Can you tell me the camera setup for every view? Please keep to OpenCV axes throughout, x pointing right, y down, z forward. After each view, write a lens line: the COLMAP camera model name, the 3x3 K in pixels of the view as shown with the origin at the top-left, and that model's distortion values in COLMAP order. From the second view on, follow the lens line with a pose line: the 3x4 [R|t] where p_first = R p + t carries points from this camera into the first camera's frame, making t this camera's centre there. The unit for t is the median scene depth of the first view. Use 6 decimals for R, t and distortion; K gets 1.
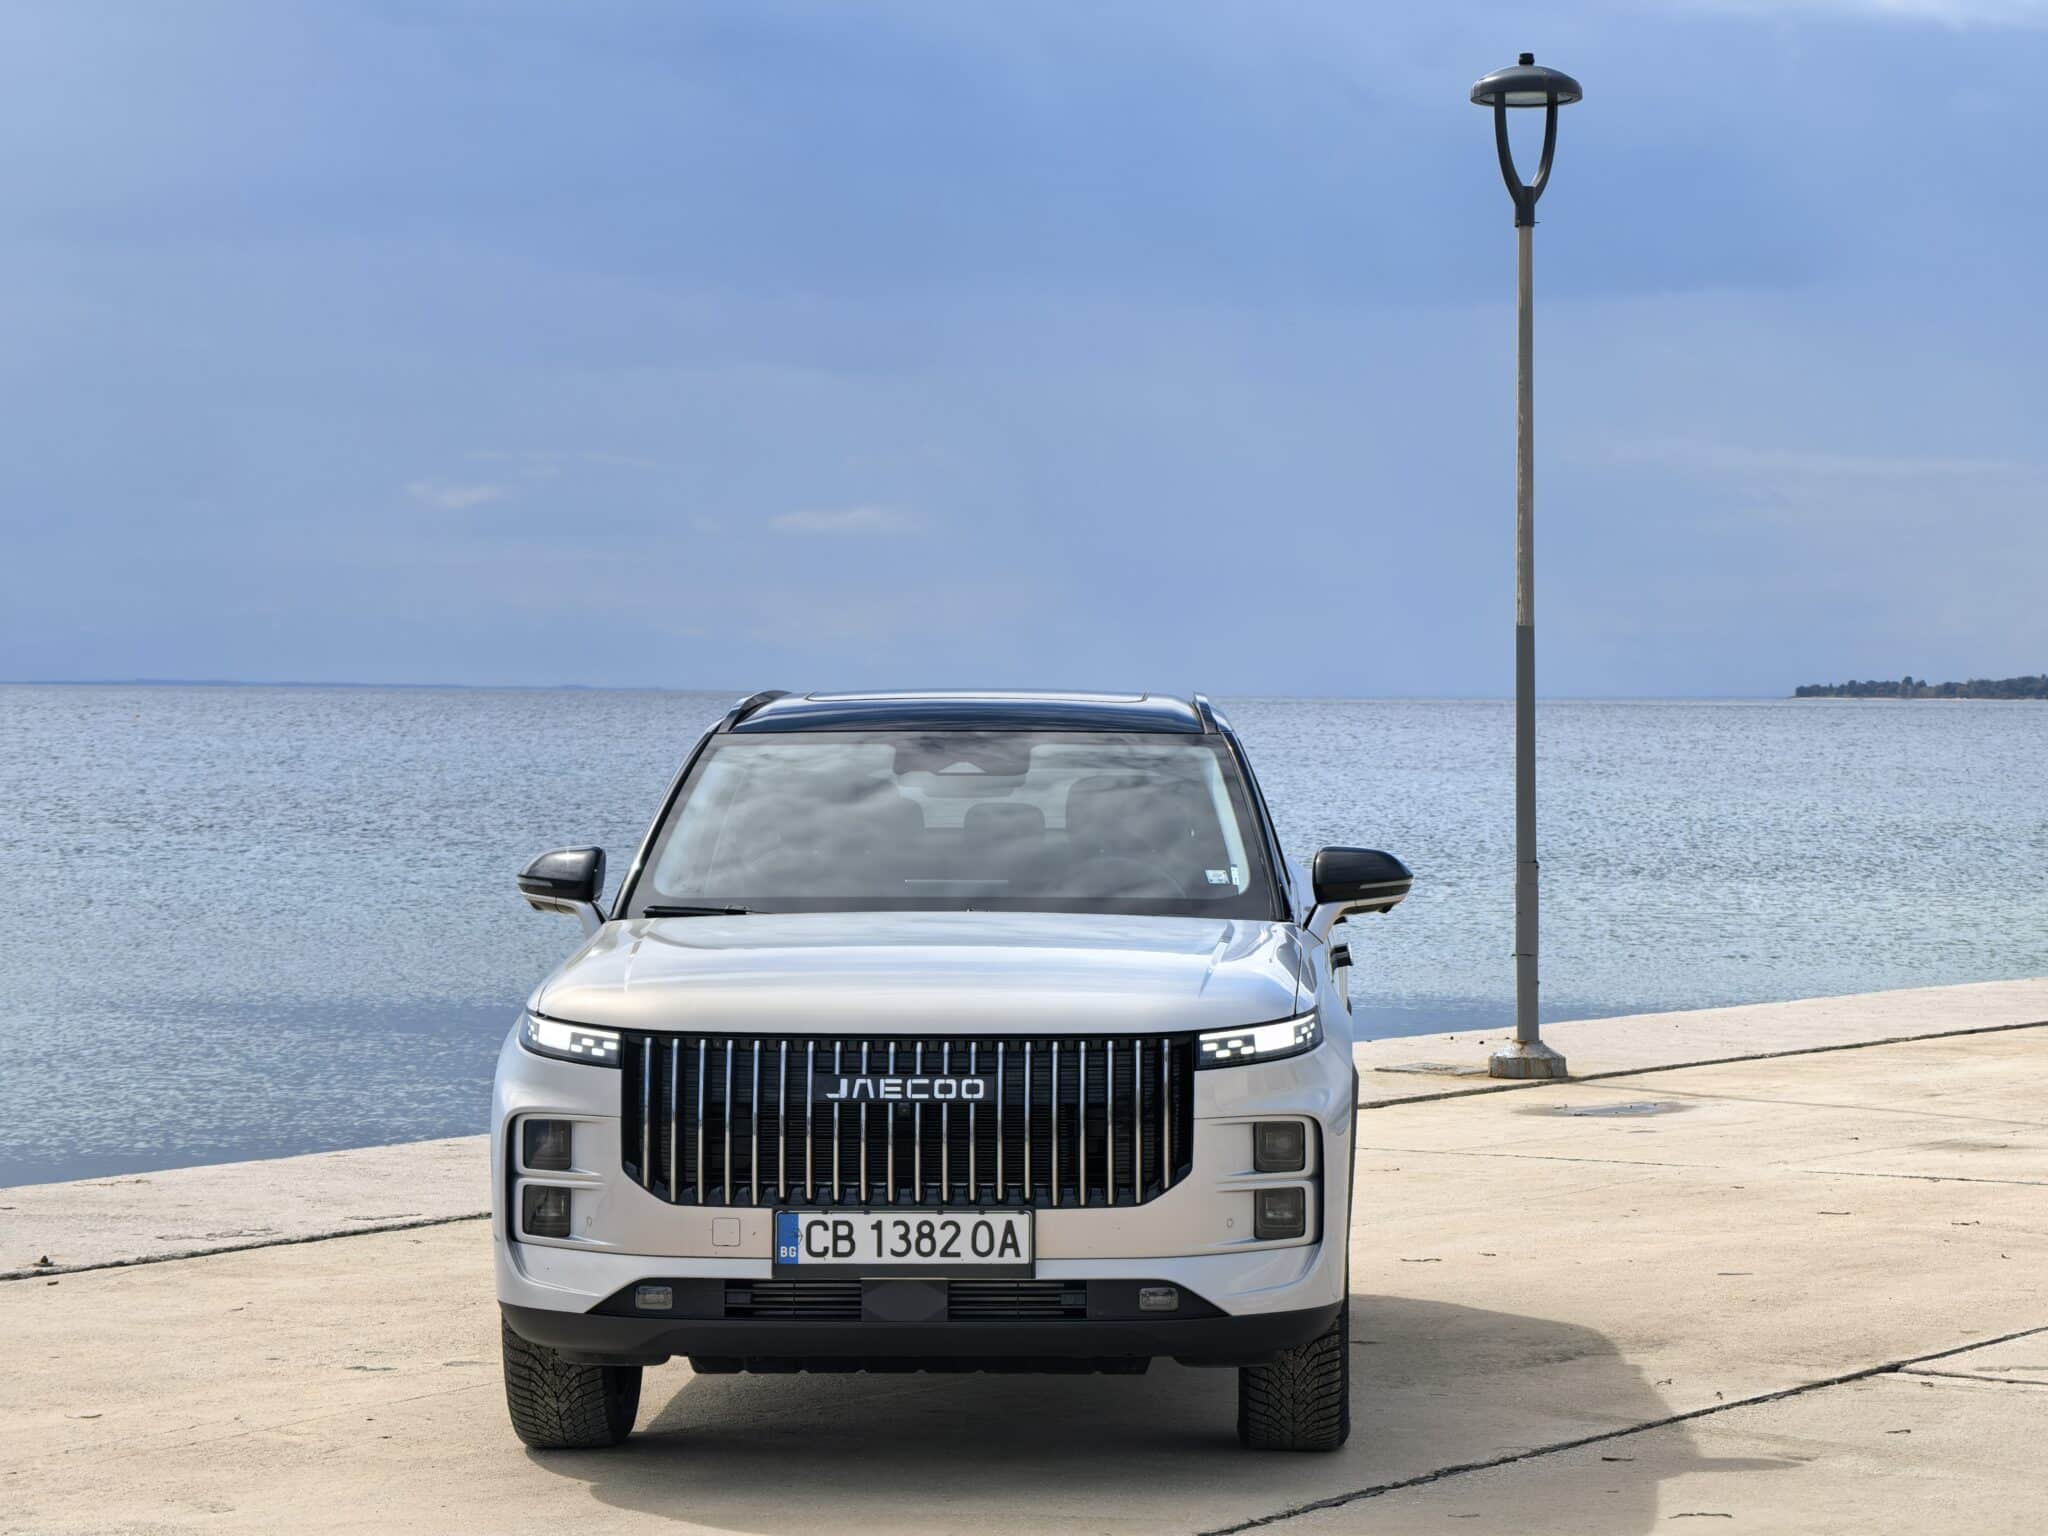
lens RADIAL K [[5433.7, 0, 1172.2], [0, 5433.7, 778.4], [0, 0, 1]] dist [0.365171, 0.000000]
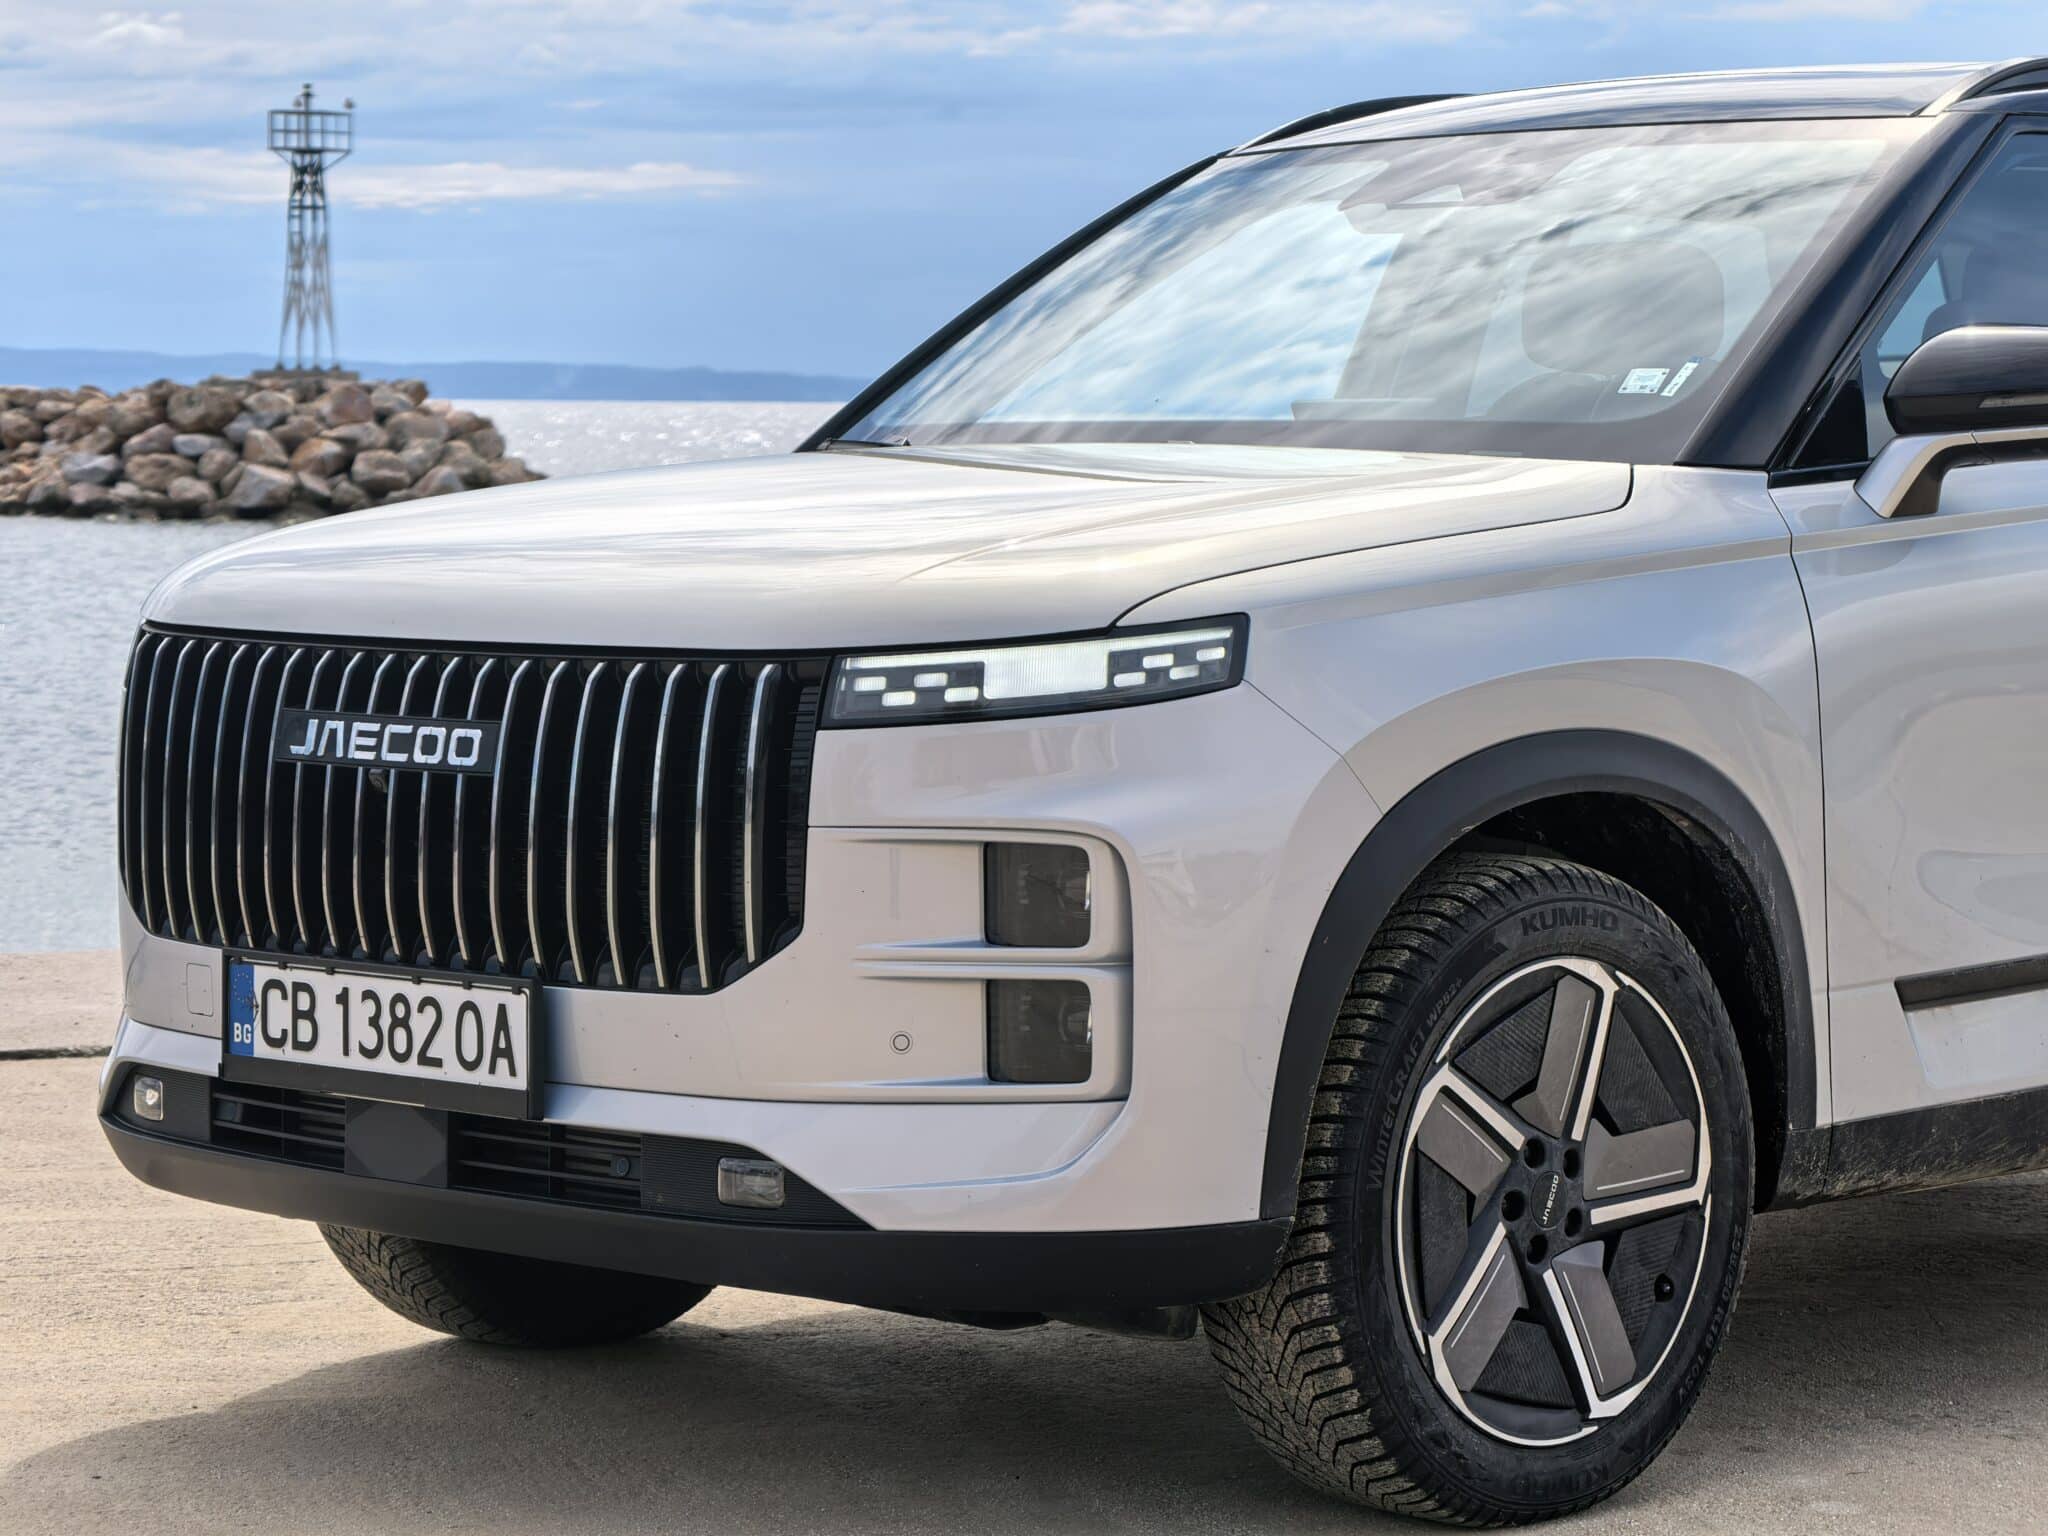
lens RADIAL K [[5433.7, 0, 1015.0], [0, 5433.7, 772.4], [0, 0, 1]] dist [0.365171, 0.000000]
pose [[0.729418, 0.040519, -0.682867, 0.355253], [-0.009819, 0.998762, 0.048774, 0.033610], [0.683998, -0.028872, 0.728912, 0.657225]]
